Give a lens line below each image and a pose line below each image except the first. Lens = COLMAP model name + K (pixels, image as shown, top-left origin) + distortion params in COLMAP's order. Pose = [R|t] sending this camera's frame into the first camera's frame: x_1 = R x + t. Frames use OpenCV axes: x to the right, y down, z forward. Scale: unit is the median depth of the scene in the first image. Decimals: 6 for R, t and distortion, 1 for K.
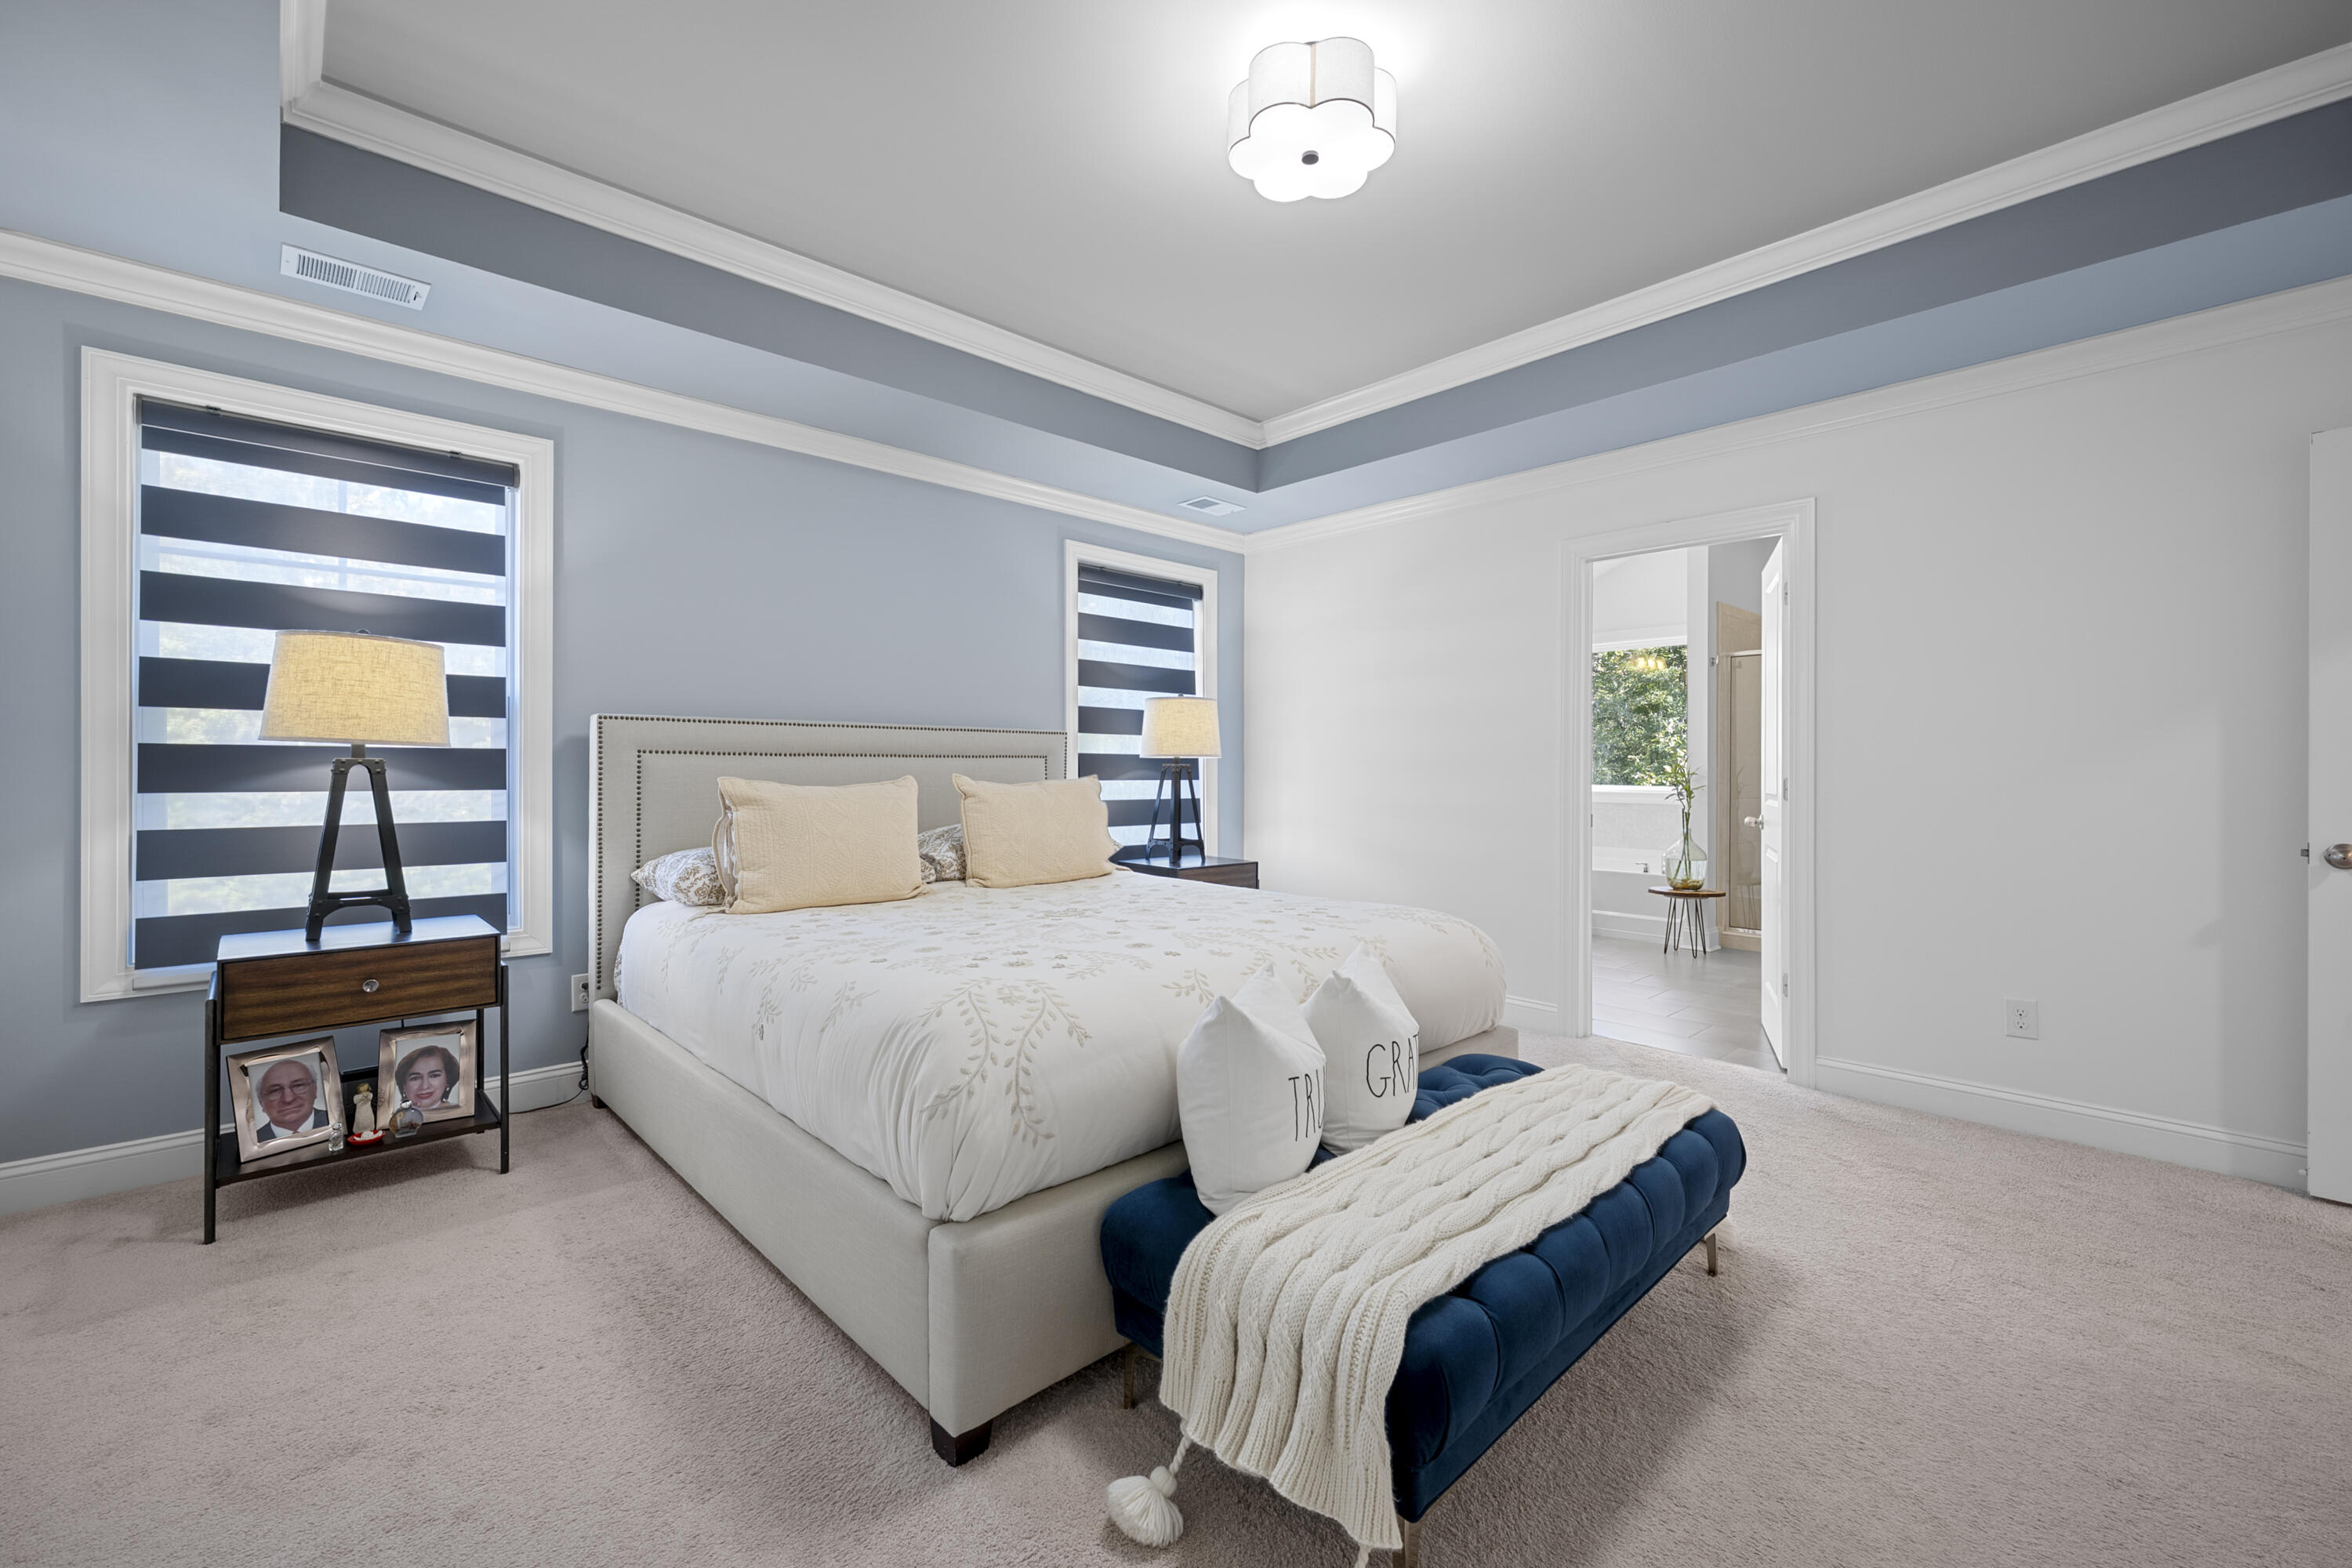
lens RADIAL K [[964.5, 0, 1168.2], [0, 964.5, 773.6], [0, 0, 1]] dist [-0.001903, -0.000316]
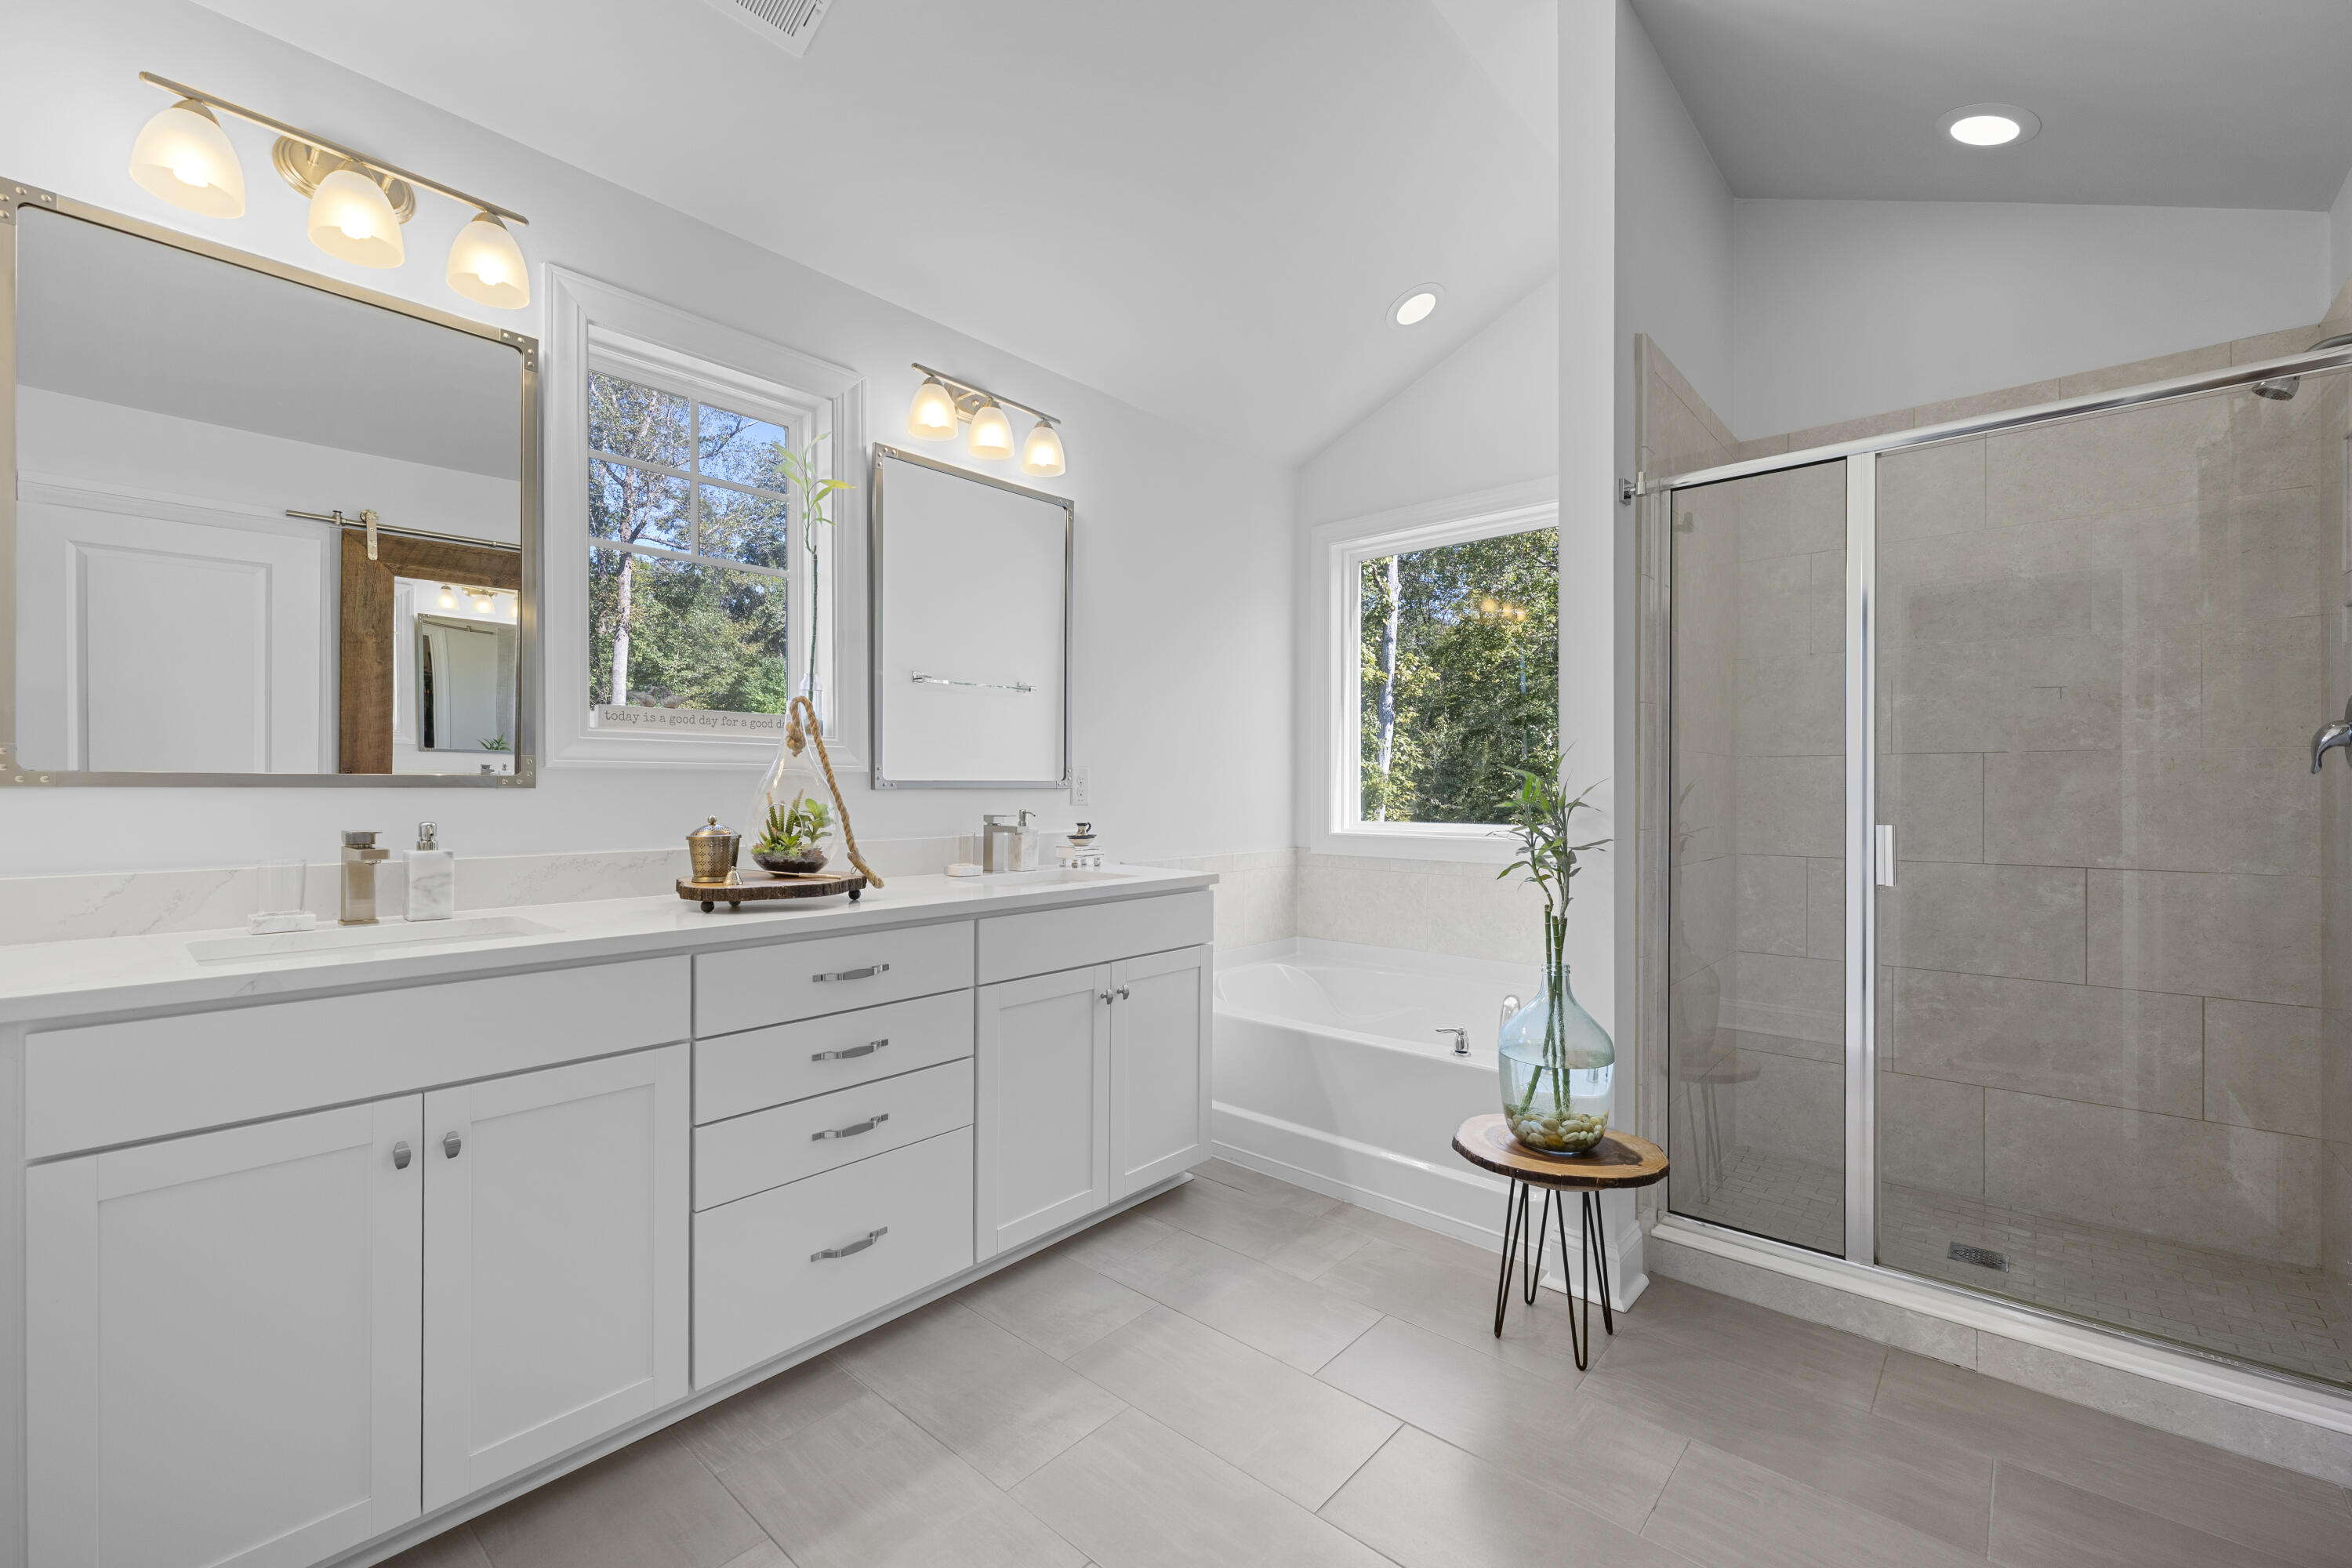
lens RADIAL K [[969.9, 0, 1170.4], [0, 969.9, 790.1], [0, 0, 1]] dist [-0.000181, 0.000120]
pose [[0.994618, 0.000574, 0.103608, 0.356675], [-0.000375, 0.999998, -0.001944, -0.003757], [-0.103609, 0.001895, 0.994616, 0.655587]]
